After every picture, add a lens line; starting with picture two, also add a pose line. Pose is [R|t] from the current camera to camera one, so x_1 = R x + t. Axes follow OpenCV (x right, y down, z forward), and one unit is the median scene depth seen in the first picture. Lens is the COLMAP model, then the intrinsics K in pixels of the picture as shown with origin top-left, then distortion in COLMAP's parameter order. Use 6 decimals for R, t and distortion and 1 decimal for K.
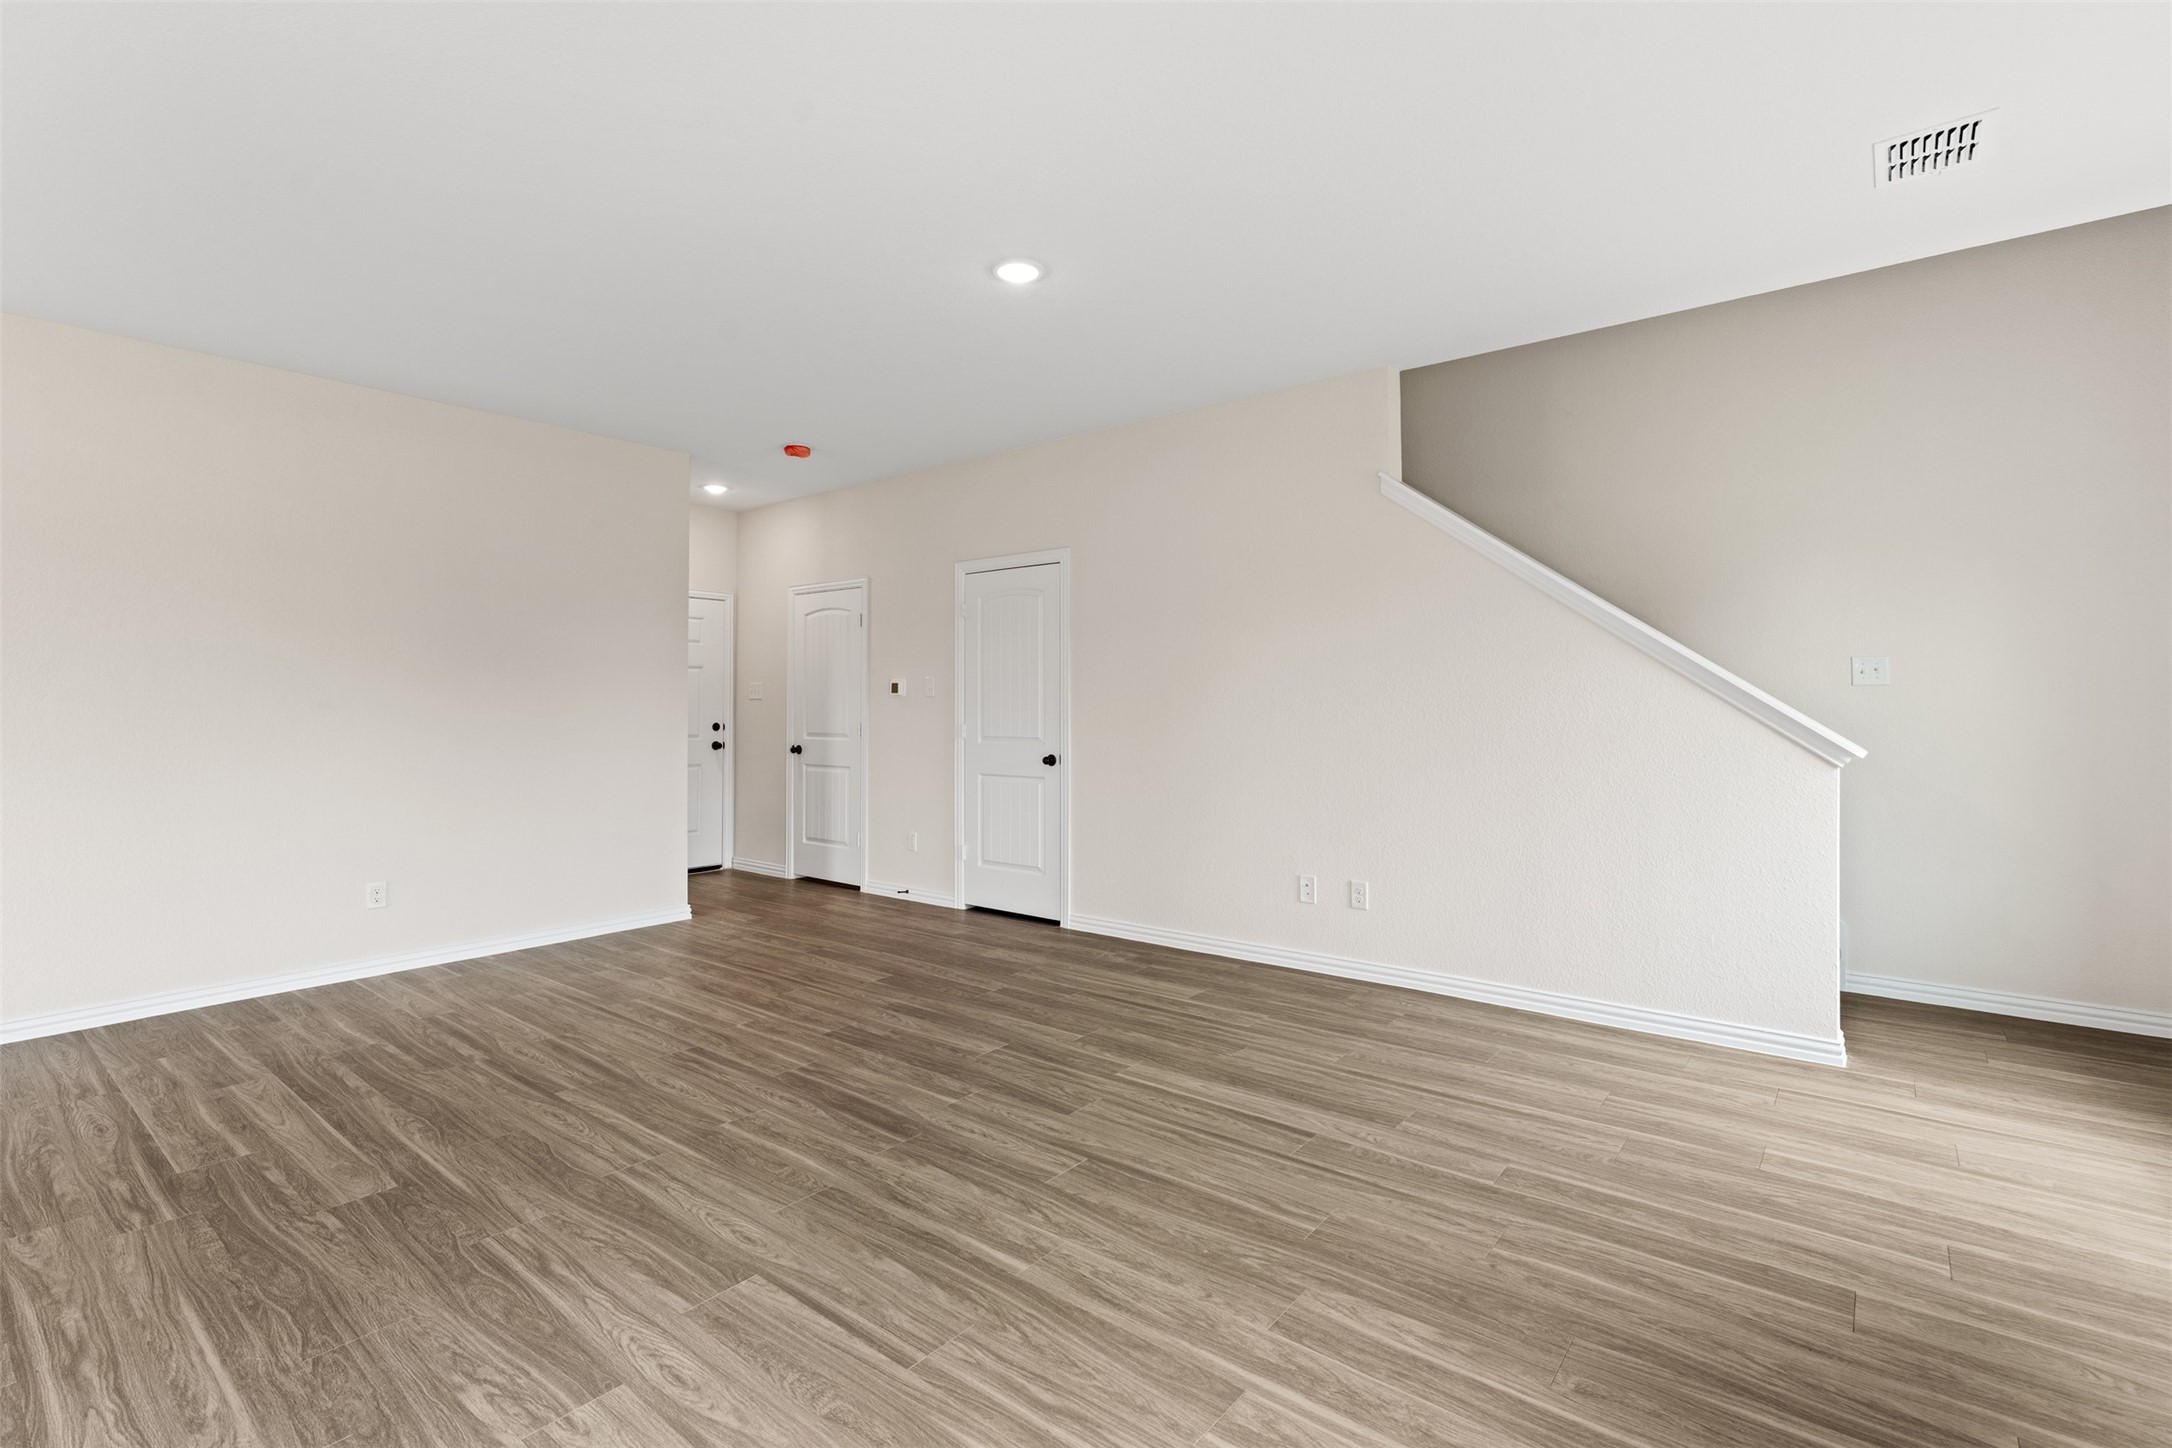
lens RADIAL K [[993.8, 0, 1076.4], [0, 993.8, 688.5], [0, 0, 1]] dist [-0.002420, -0.000274]
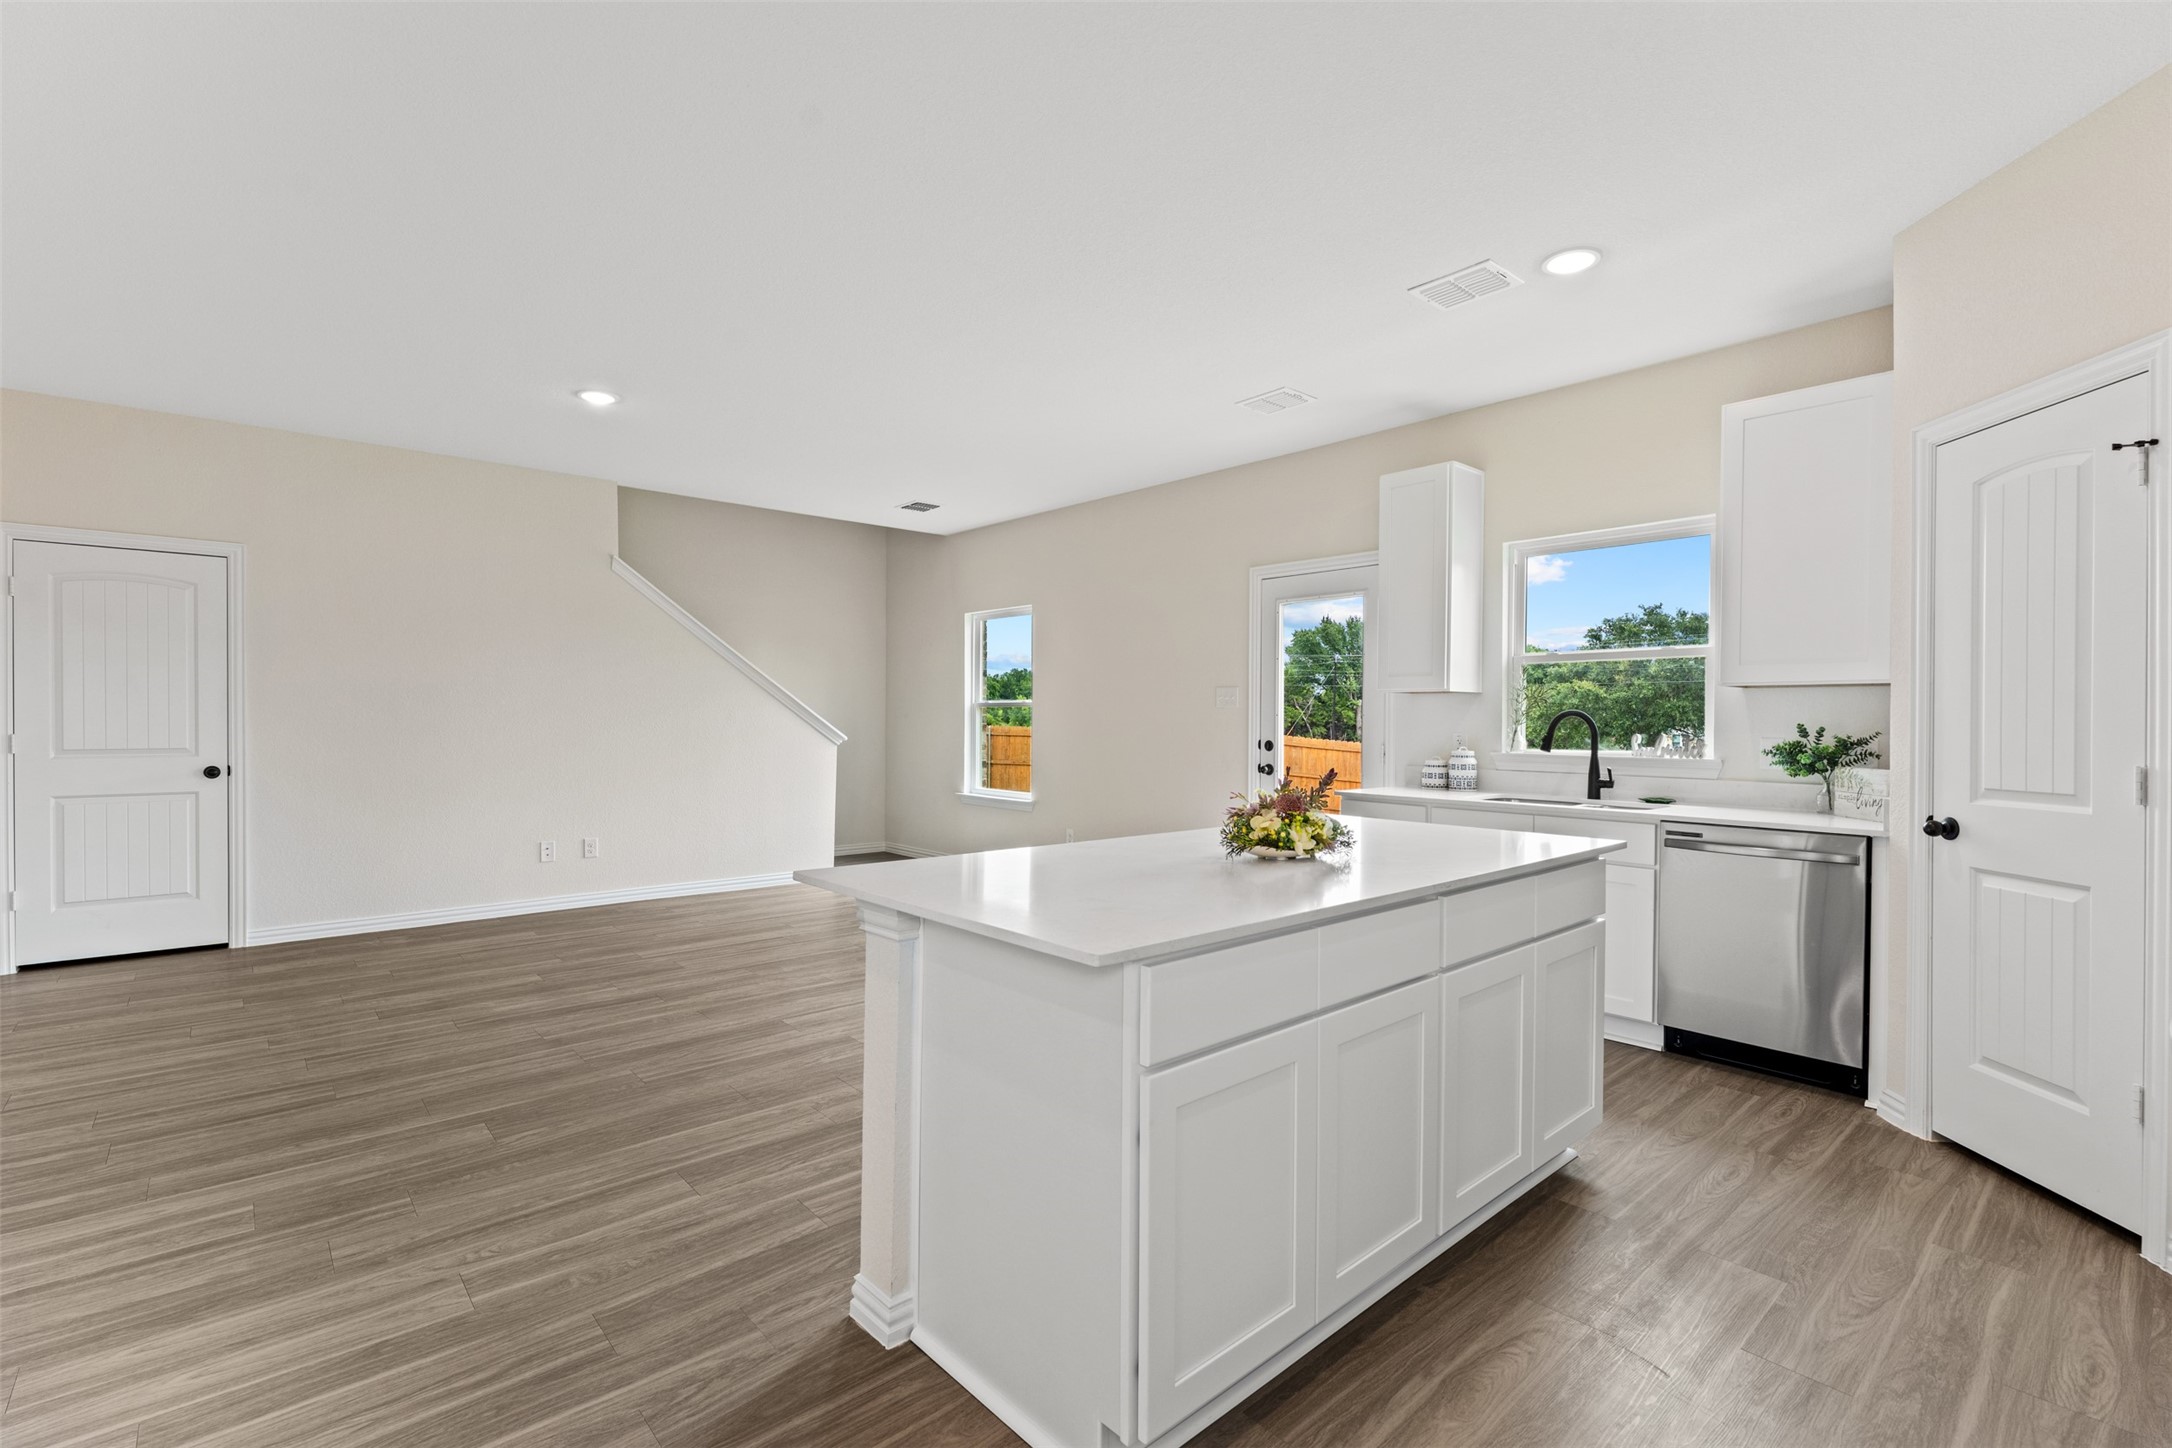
lens RADIAL K [[976.7, 0, 1082.5], [0, 976.7, 726.1], [0, 0, 1]] dist [-0.000735, 0.000204]
pose [[0.163715, -0.004991, 0.986495, -1.258742], [-0.022110, 0.999717, 0.008727, 0.007674], [-0.986260, -0.023240, 0.163559, 0.097687]]
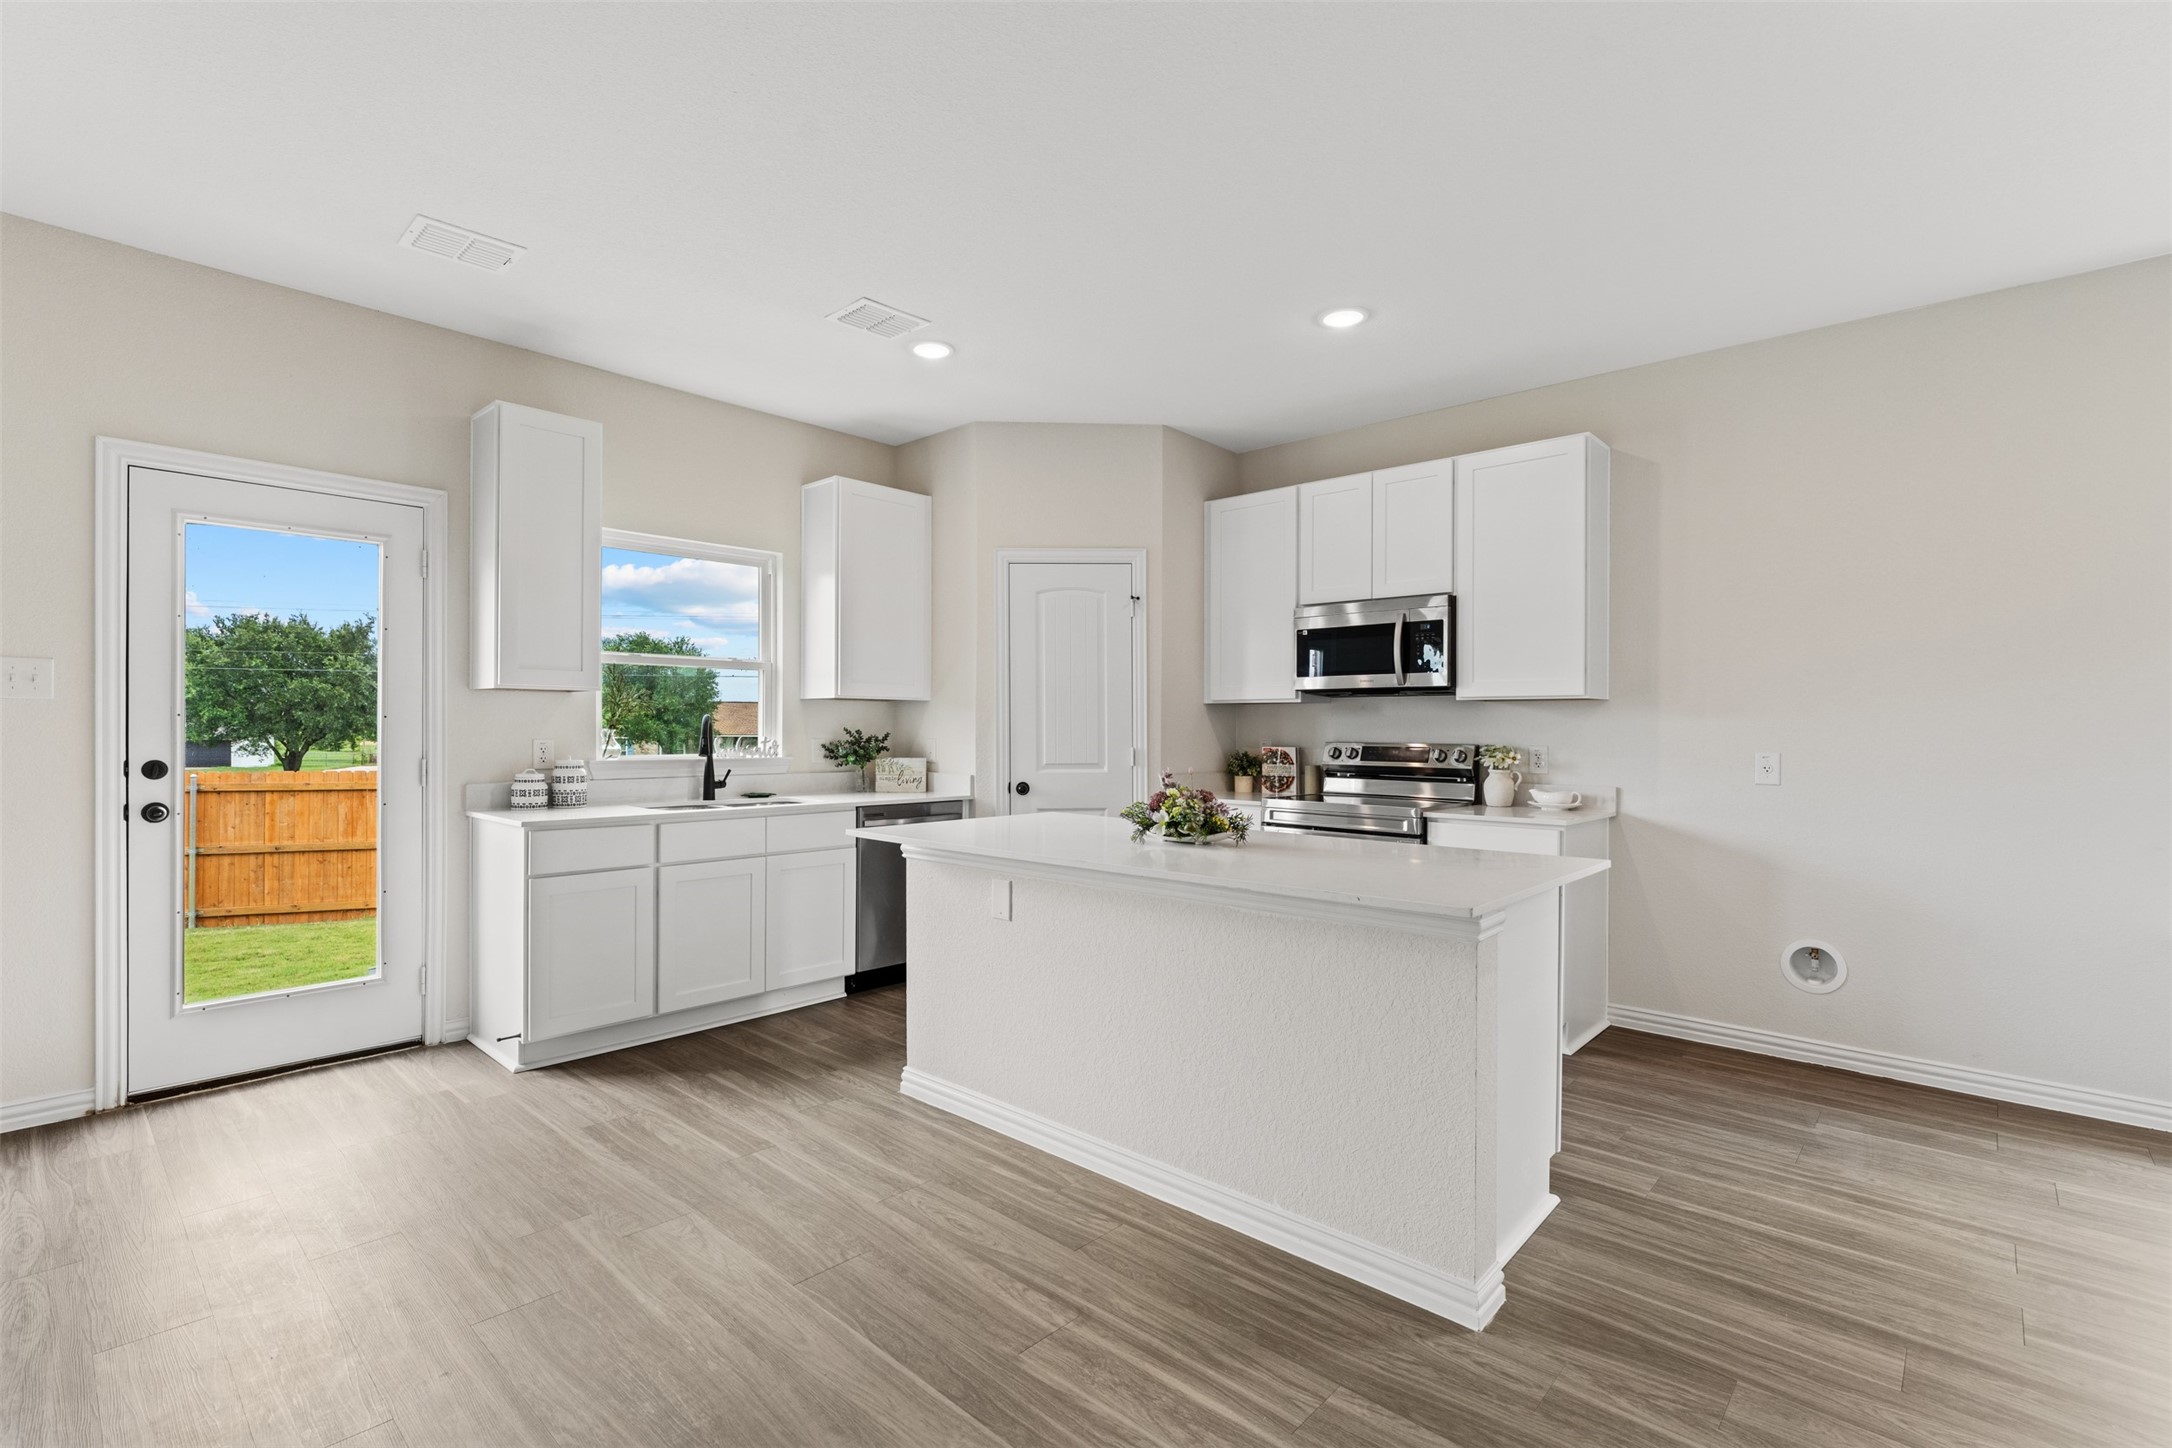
lens RADIAL K [[985.0, 0, 1081.8], [0, 985.0, 728.6], [0, 0, 1]] dist [-0.000743, -0.000506]
pose [[-0.998228, -0.004181, 0.059364, -0.510400], [-0.005078, 0.999875, -0.014977, 0.018930], [-0.059294, -0.015252, -0.998124, 0.919191]]
